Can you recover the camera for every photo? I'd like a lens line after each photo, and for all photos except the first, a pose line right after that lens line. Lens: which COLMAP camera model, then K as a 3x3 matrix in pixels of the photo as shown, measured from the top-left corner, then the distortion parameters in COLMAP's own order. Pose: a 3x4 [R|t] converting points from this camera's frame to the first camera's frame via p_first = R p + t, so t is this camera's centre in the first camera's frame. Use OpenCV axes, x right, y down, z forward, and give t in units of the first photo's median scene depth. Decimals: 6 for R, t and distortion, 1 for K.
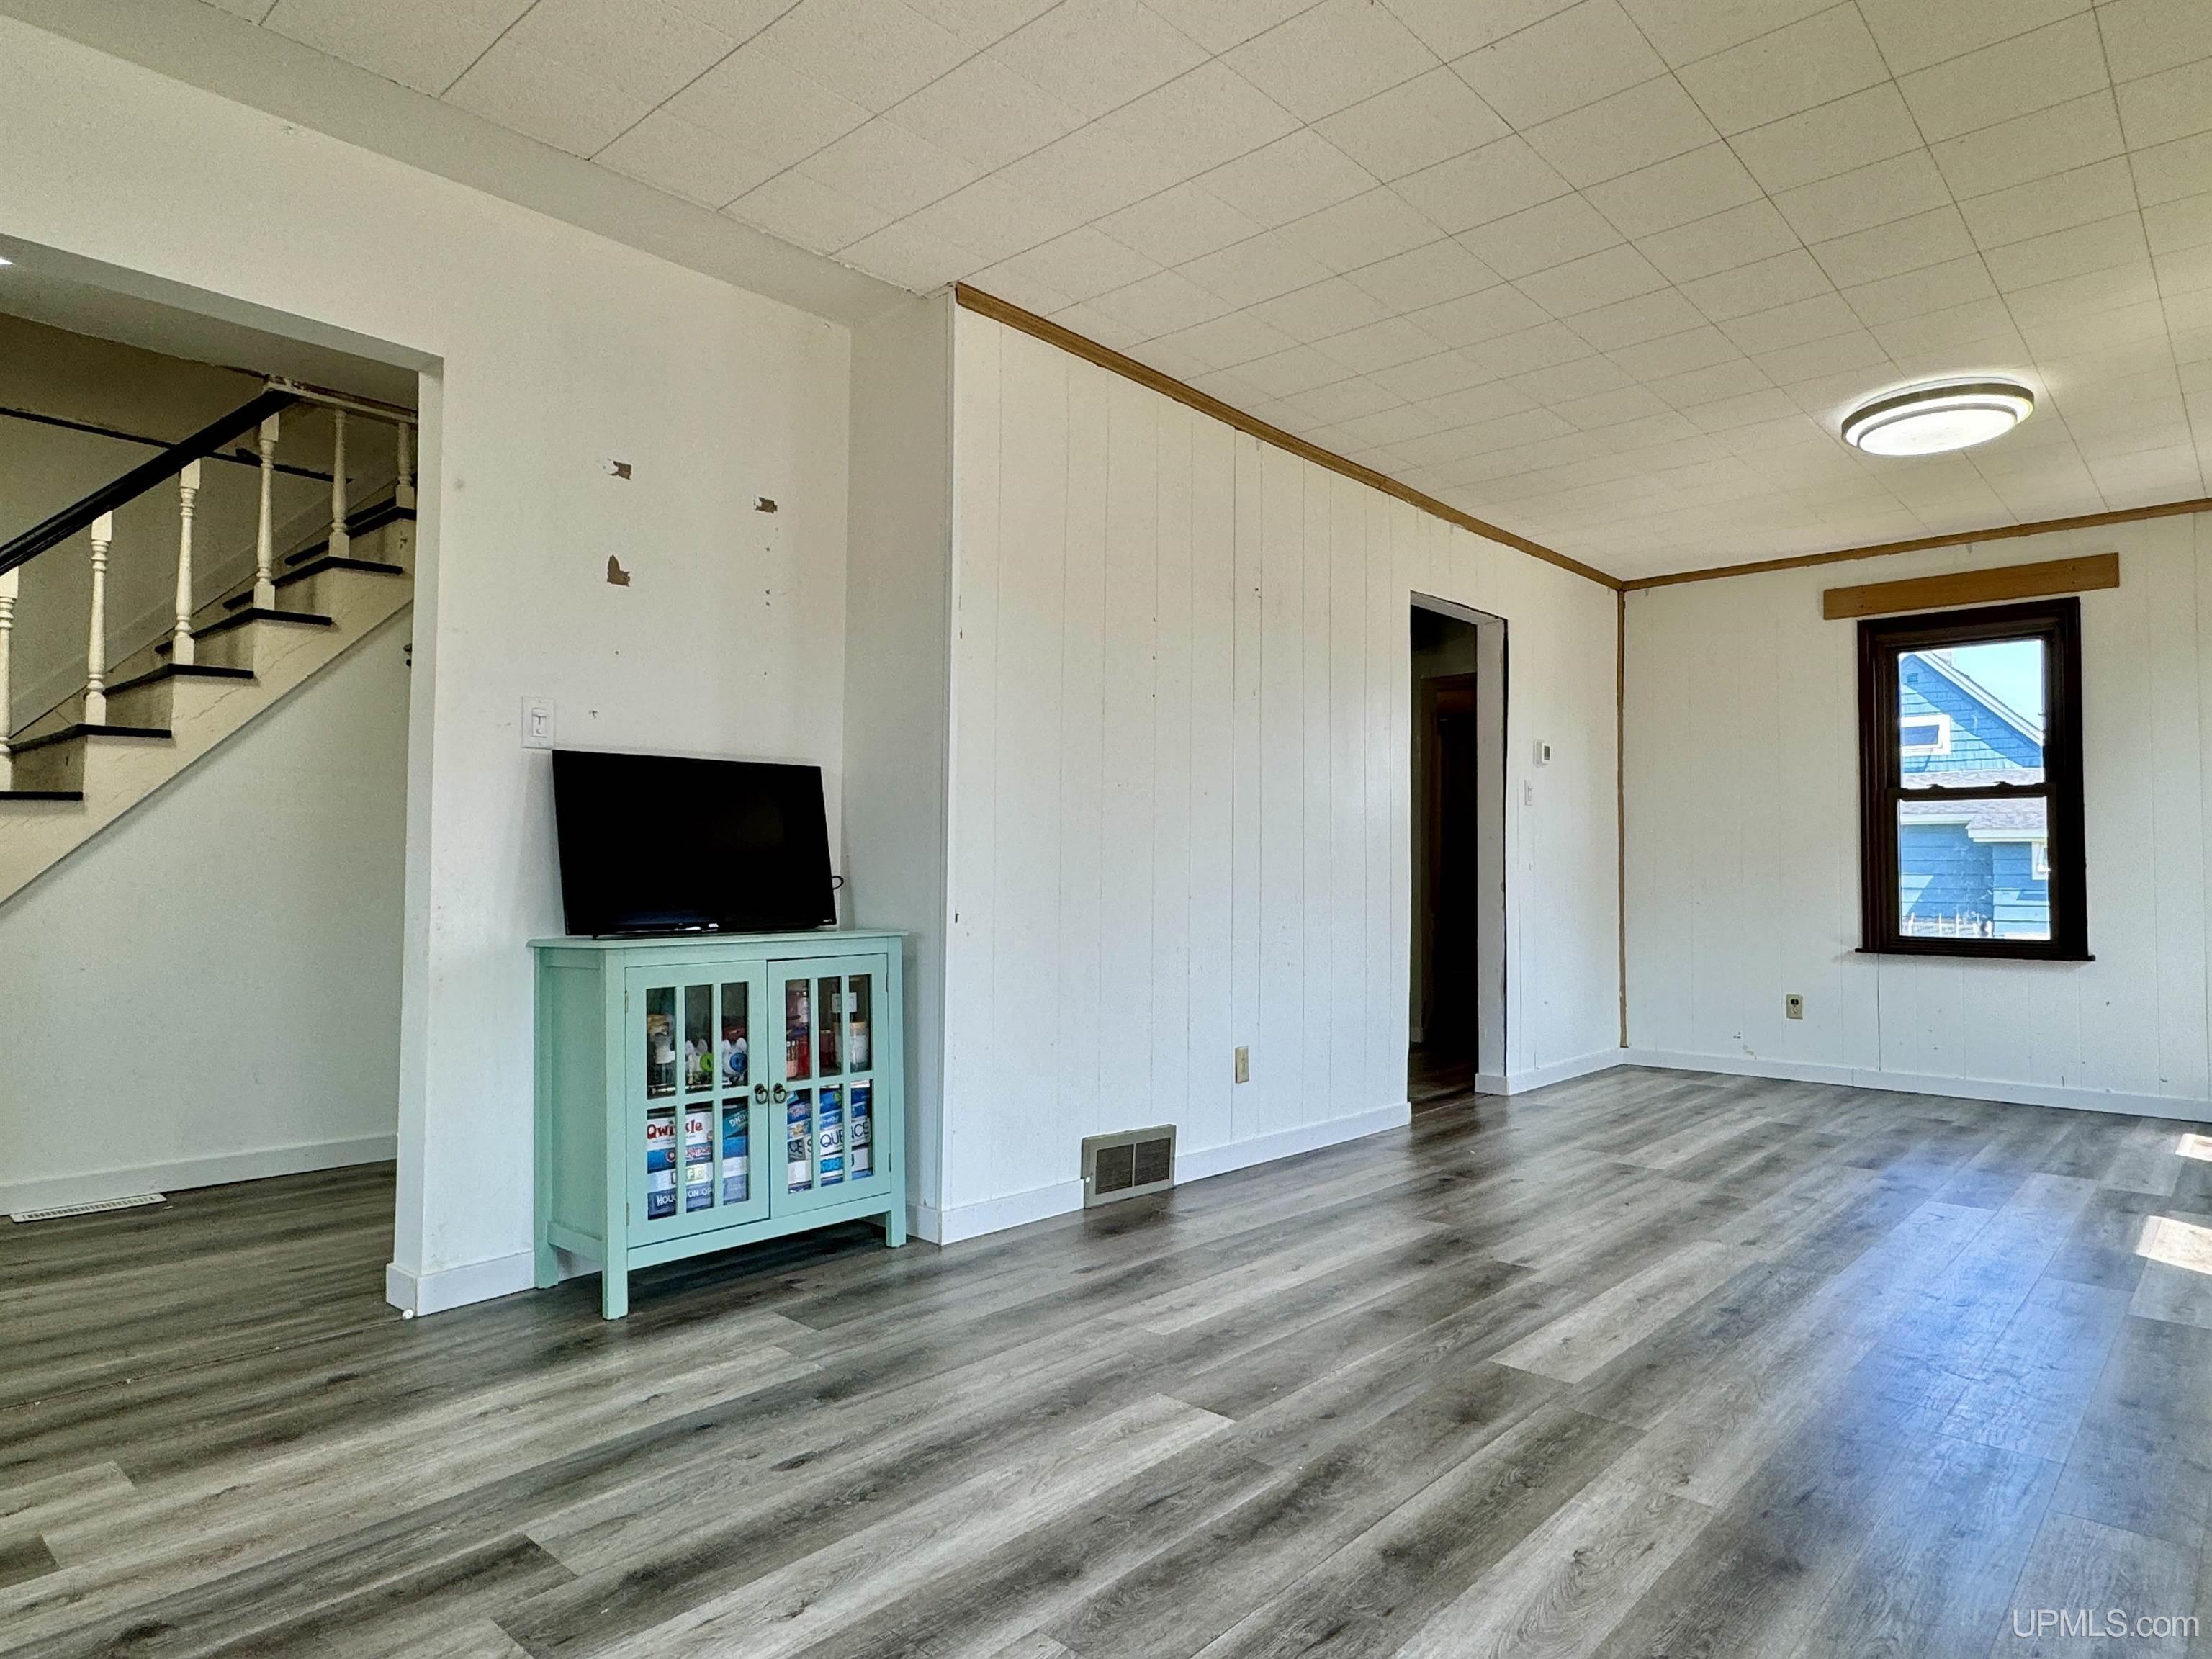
lens RADIAL K [[1314.4, 0, 1105.7], [0, 1314.4, 830.9], [0, 0, 1]] dist [-0.006831, 0.005848]
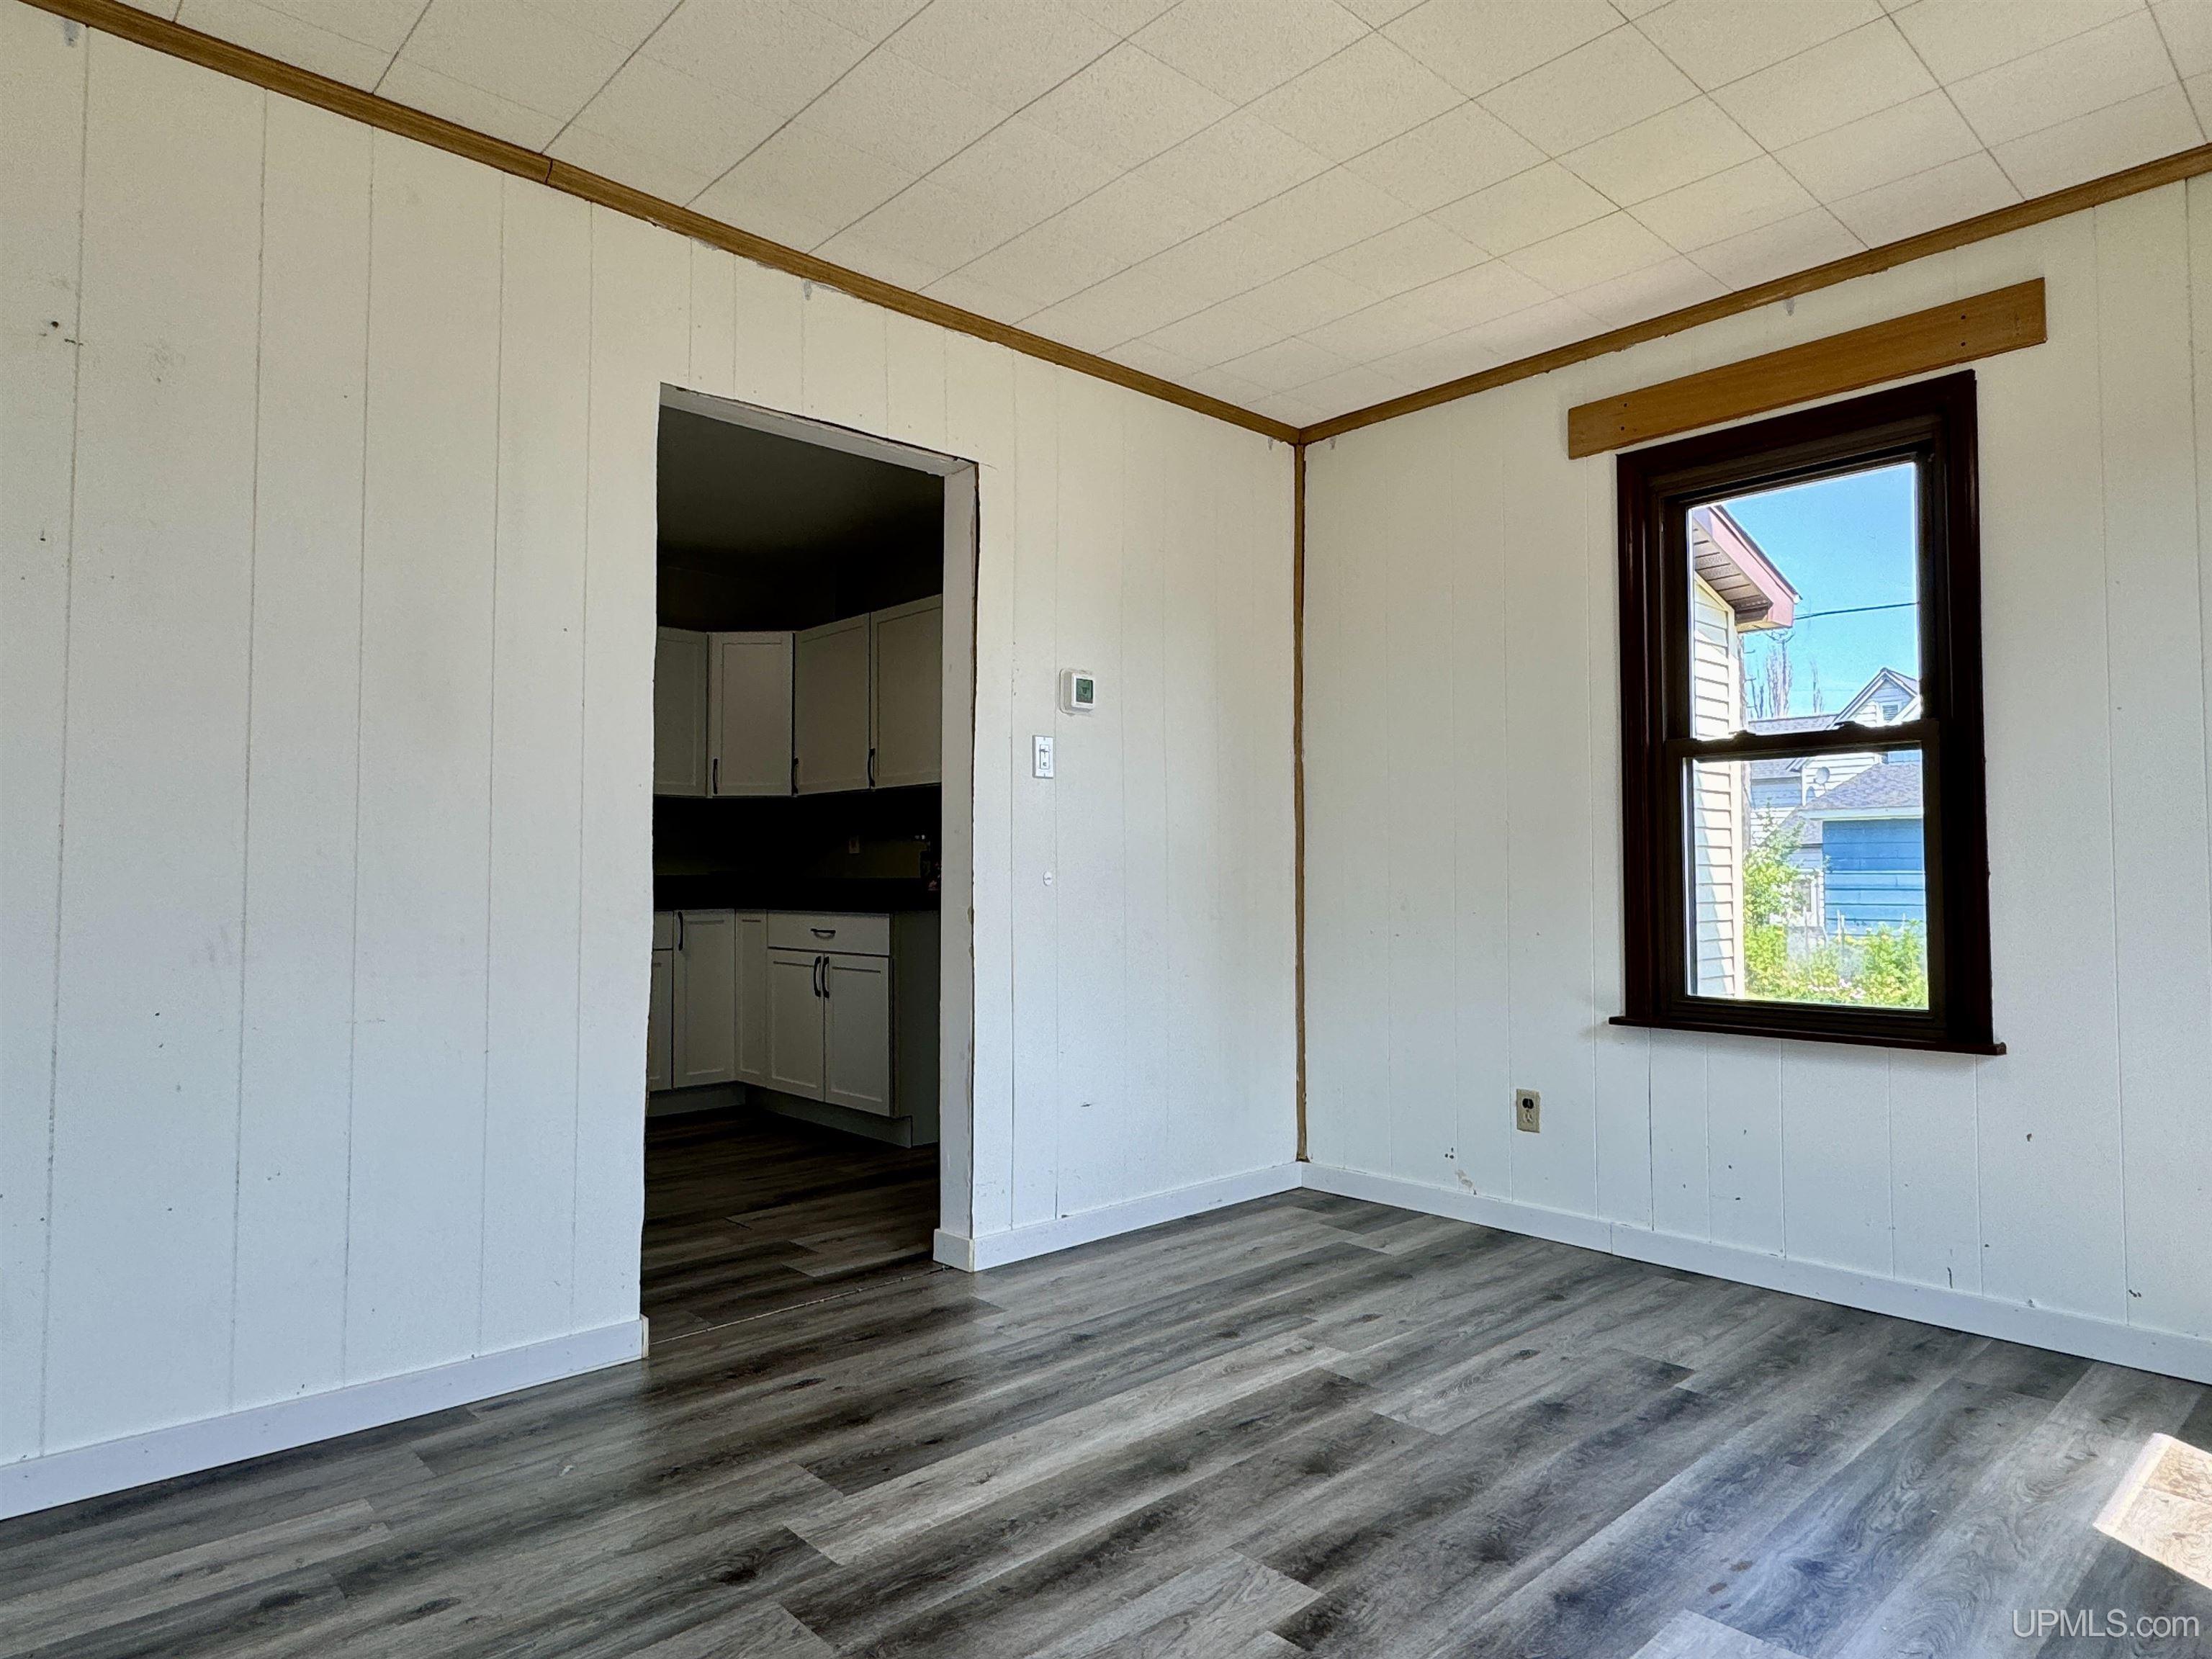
lens RADIAL K [[1314.4, 0, 1102.5], [0, 1314.4, 833.5], [0, 0, 1]] dist [-0.006831, 0.005848]
pose [[0.996057, -0.009224, -0.088238, 0.408954], [0.009551, 0.999949, 0.003293, 0.004178], [0.088203, -0.004123, 0.996094, 0.411216]]
